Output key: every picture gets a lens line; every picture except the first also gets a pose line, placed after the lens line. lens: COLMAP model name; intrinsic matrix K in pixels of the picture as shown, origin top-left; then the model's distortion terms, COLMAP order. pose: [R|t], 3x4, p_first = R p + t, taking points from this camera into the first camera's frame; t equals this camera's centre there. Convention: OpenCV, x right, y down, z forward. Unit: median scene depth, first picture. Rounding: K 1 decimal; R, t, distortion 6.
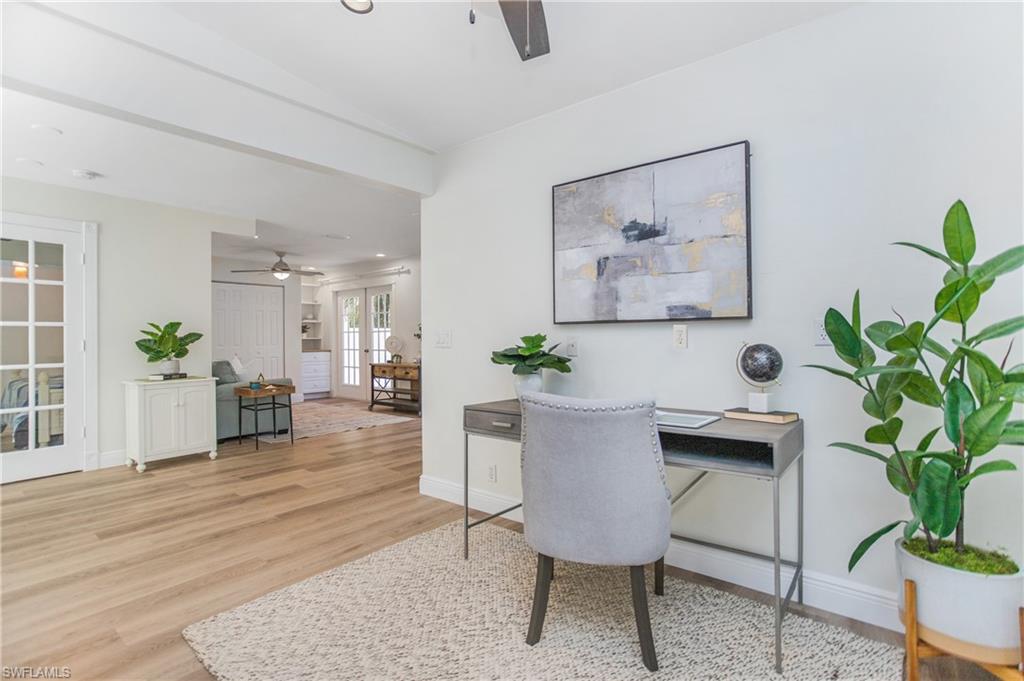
lens RADIAL K [[494.8, 0, 512.6], [0, 494.8, 337.1], [0, 0, 1]] dist [-0.023691, 0.007746]
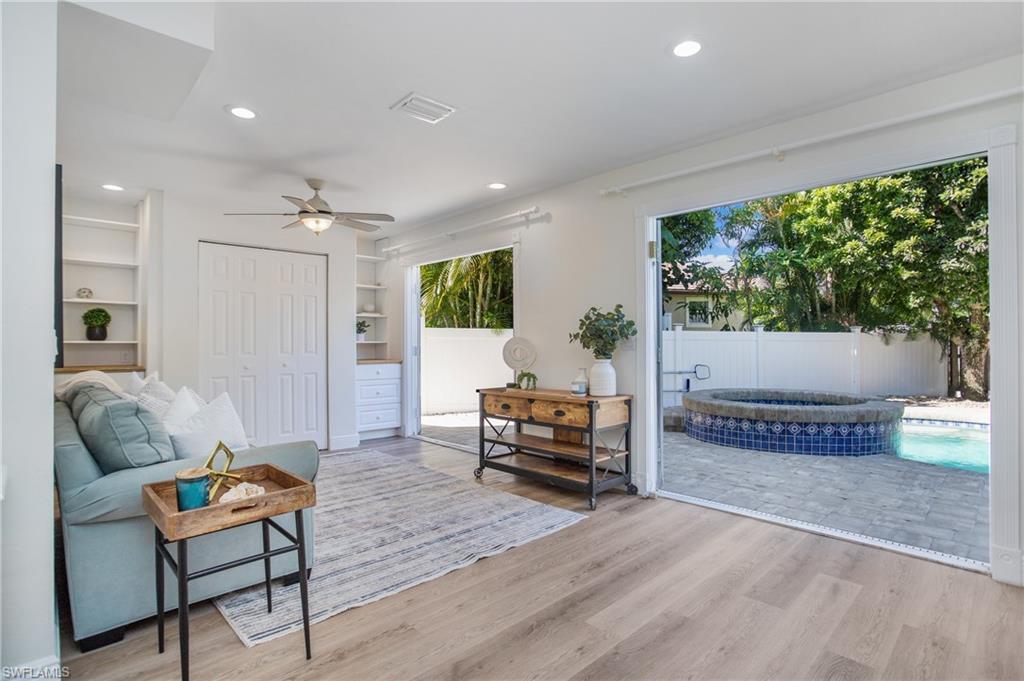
lens RADIAL K [[494.8, 0, 518.1], [0, 494.8, 344.1], [0, 0, 1]] dist [-0.023691, 0.007746]
pose [[0.994427, 0.004317, -0.105343, -0.187475], [-0.003852, 0.999982, 0.004613, 0.002106], [0.105361, -0.004182, 0.994425, 0.470960]]
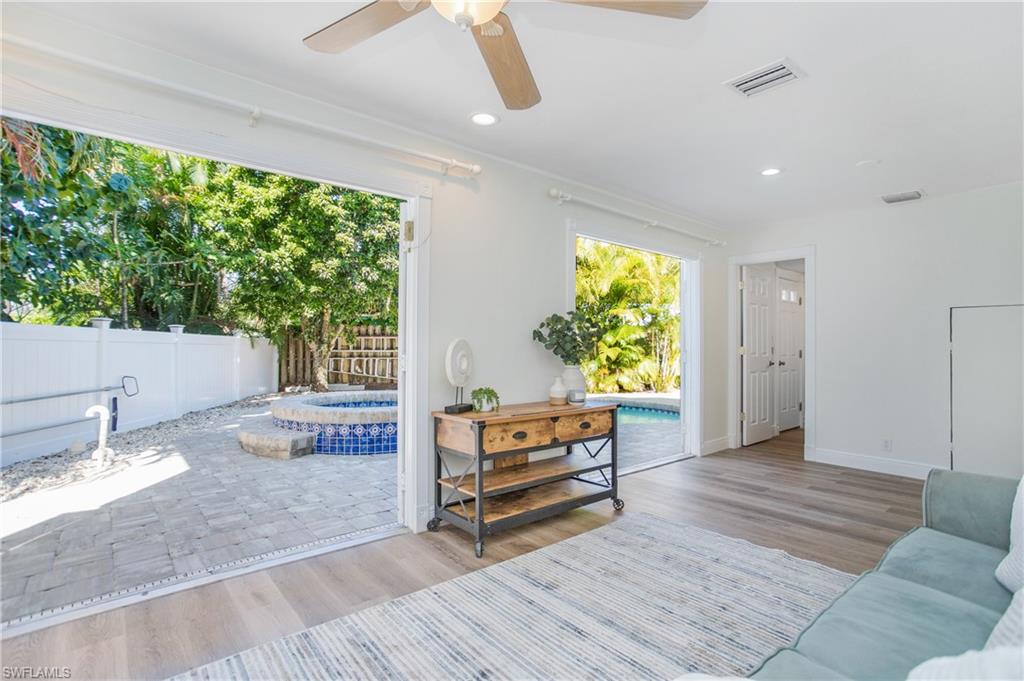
lens RADIAL K [[494.8, 0, 514.1], [0, 494.8, 344.7], [0, 0, 1]] dist [-0.023691, 0.007746]
pose [[0.187755, 0.012498, 0.982136, -0.612295], [-0.008335, 0.999903, -0.011130, 0.004562], [-0.982181, -0.006097, 0.187841, 0.901739]]
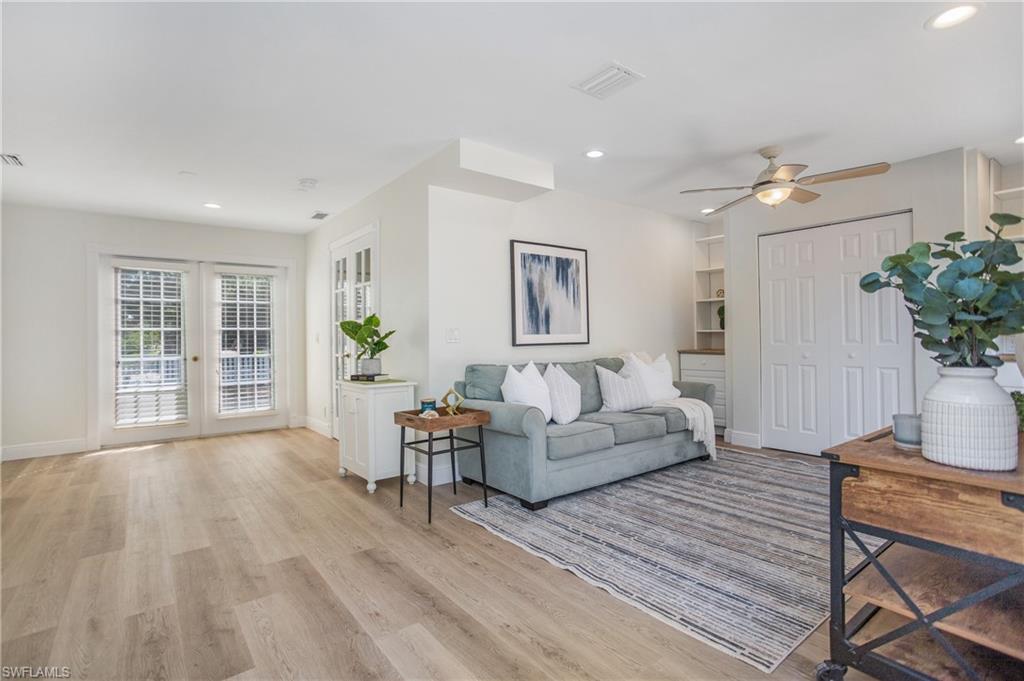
lens RADIAL K [[494.8, 0, 517.7], [0, 494.8, 338.5], [0, 0, 1]] dist [-0.023691, 0.007746]
pose [[-0.208150, 0.002969, -0.978092, 0.040114], [0.017364, 0.999849, -0.000660, 0.008091], [0.977943, -0.017121, -0.208171, 0.818134]]
